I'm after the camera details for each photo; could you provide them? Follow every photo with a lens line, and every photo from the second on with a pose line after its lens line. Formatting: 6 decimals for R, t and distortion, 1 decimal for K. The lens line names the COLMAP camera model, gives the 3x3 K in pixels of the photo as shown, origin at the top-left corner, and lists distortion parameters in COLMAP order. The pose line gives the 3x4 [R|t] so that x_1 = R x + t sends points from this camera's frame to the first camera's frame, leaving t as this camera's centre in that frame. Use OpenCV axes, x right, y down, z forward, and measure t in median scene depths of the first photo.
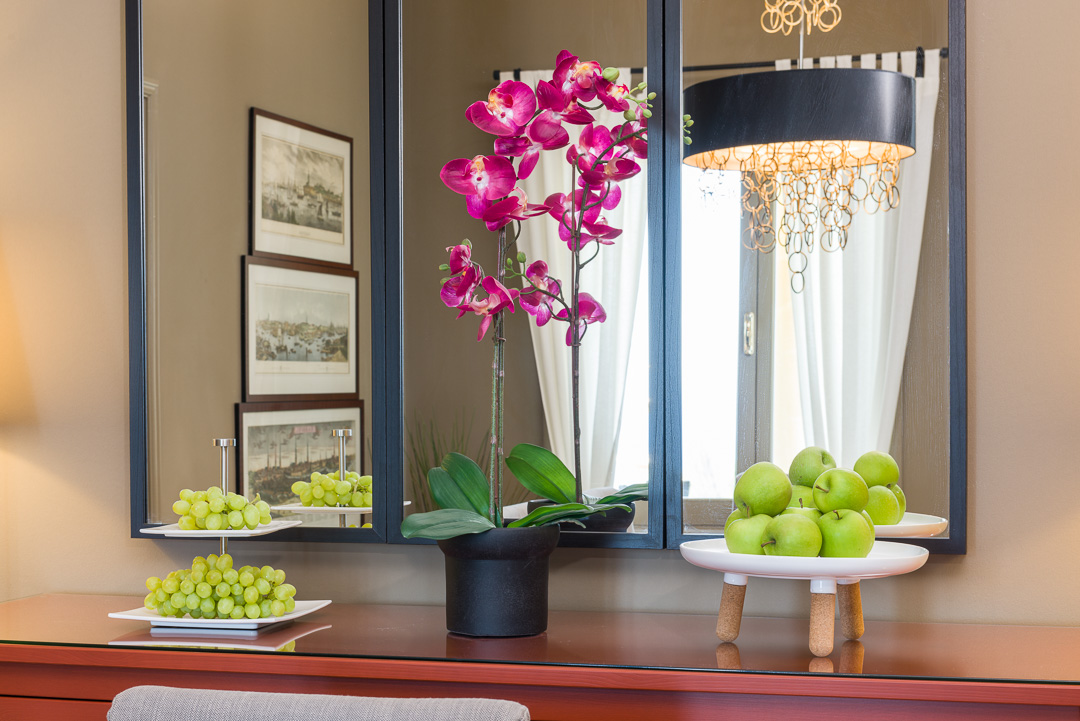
lens RADIAL K [[1929.1, 0, 543.5], [0, 1929.1, 445.5], [0, 0, 1]] dist [0.032045, -0.119366]
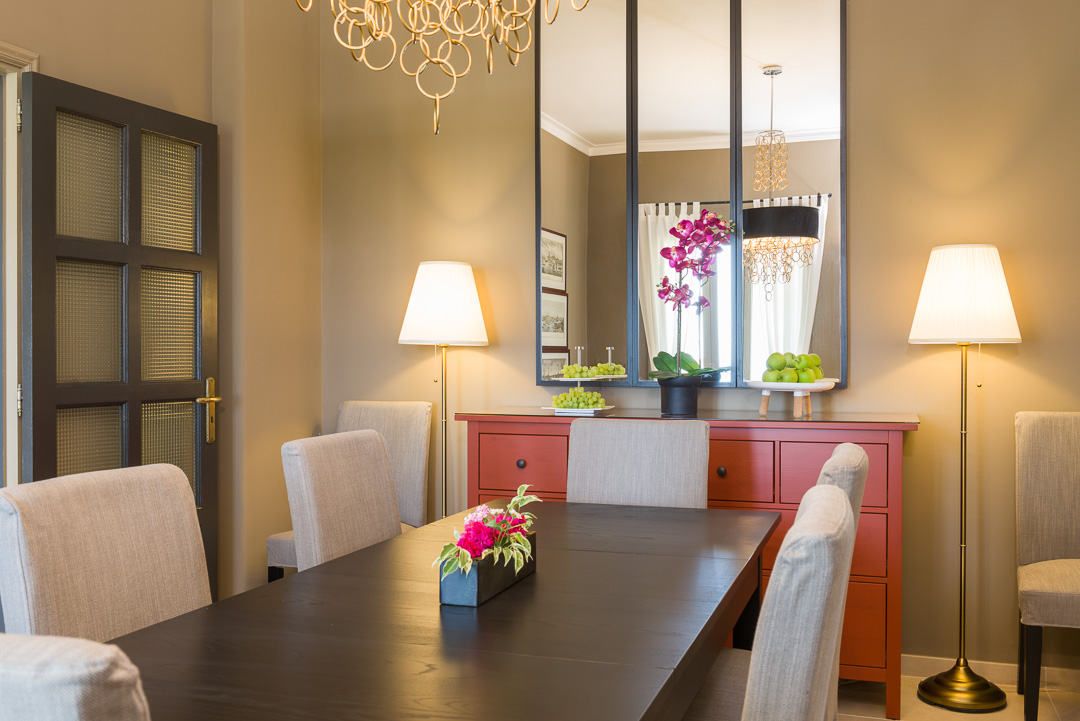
lens RADIAL K [[1024.3, 0, 536.2], [0, 1024.3, 374.6], [0, 0, 1]] dist [-0.007600, 0.000910]
pose [[0.997827, 0.001841, -0.065863, -0.115456], [-0.002989, 0.999845, -0.017338, 0.056414], [0.065821, 0.017497, 0.997678, -0.439938]]
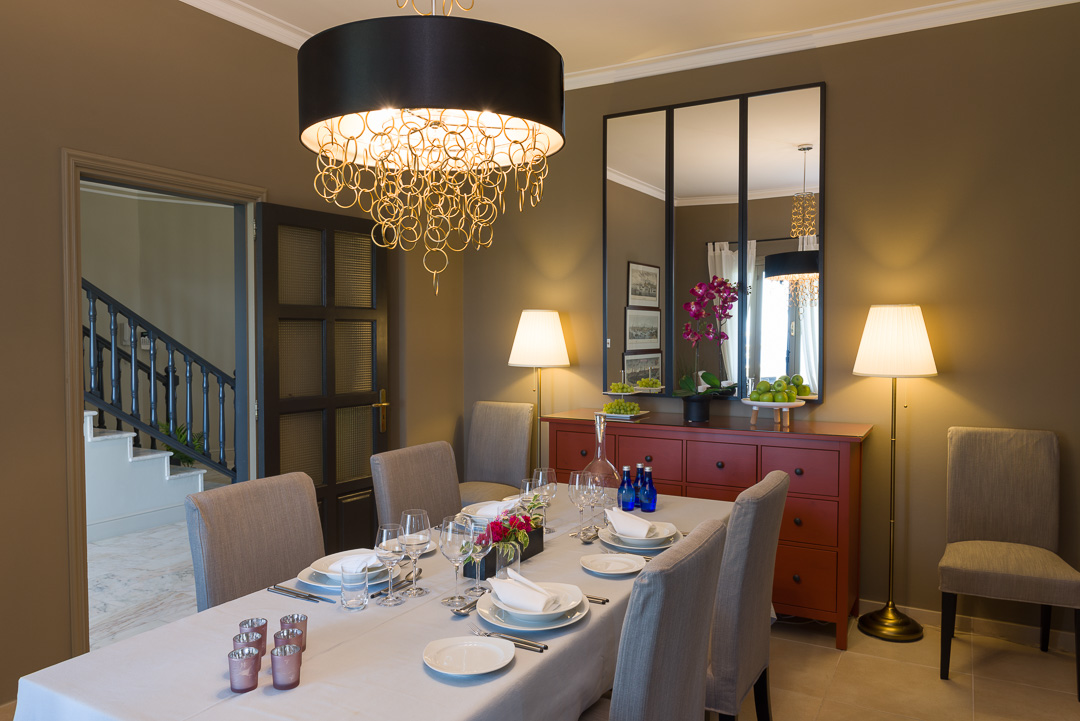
lens RADIAL K [[757.4, 0, 544.8], [0, 757.4, 358.4], [0, 0, 1]] dist [0.000169, -0.001079]
pose [[0.970035, 0.009803, -0.242766, 0.043609], [-0.009108, 0.999951, 0.003986, -0.030078], [0.242793, -0.001655, 0.970077, -0.509430]]
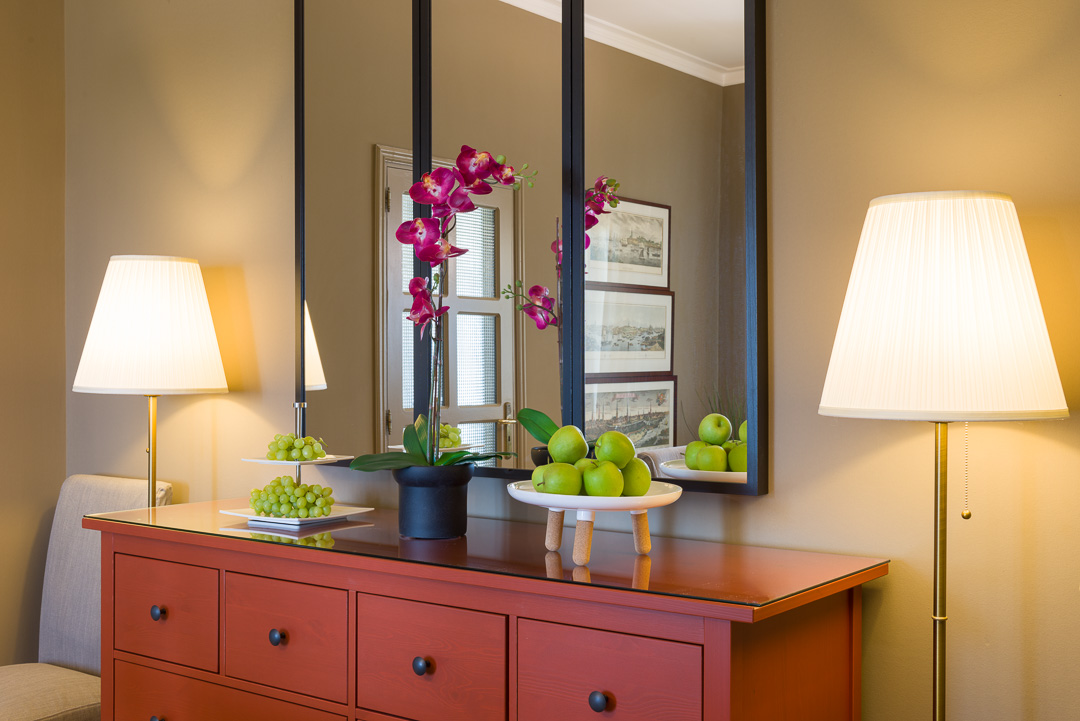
lens RADIAL K [[1224.6, 0, 540.0], [0, 1224.6, 360.5], [0, 0, 1]] dist [0.004956, 0.001804]
pose [[0.930978, 0.001337, -0.365074, 0.343706], [-0.013738, 0.999413, -0.031375, -0.008322], [0.364818, 0.034225, 0.930450, 0.123335]]
